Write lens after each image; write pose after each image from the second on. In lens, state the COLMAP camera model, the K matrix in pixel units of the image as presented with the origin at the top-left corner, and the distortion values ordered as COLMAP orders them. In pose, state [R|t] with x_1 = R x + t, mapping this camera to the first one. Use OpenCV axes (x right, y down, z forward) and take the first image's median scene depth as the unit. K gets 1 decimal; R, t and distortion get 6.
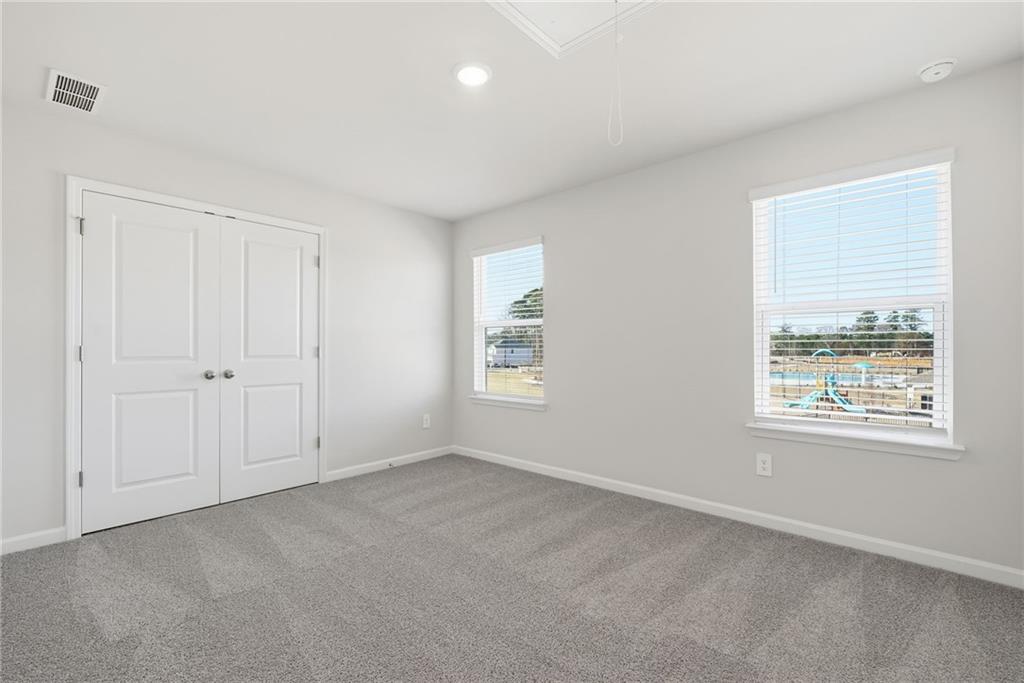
lens RADIAL K [[458.0, 0, 508.9], [0, 458.0, 338.0], [0, 0, 1]] dist [0.000850, 0.000089]
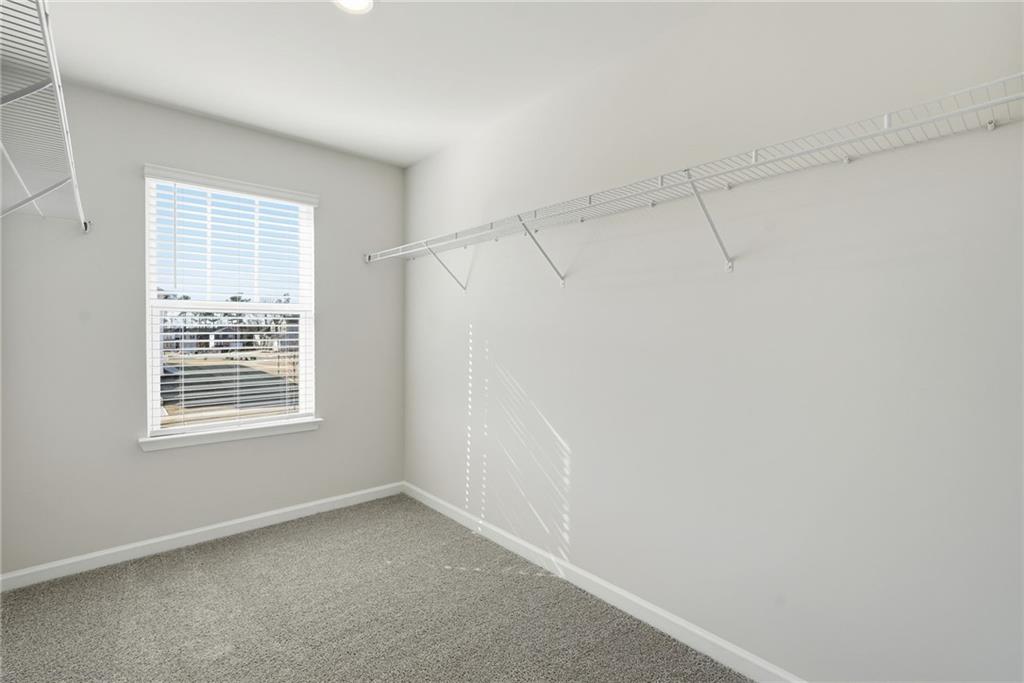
lens RADIAL K [[458.0, 0, 508.9], [0, 458.0, 338.0], [0, 0, 1]] dist [0.000850, 0.000089]
pose [[0.120134, 0.005044, 0.992745, -0.302671], [-0.000117, 0.999987, -0.005066, 0.006799], [-0.992758, 0.000492, 0.120133, 0.289584]]
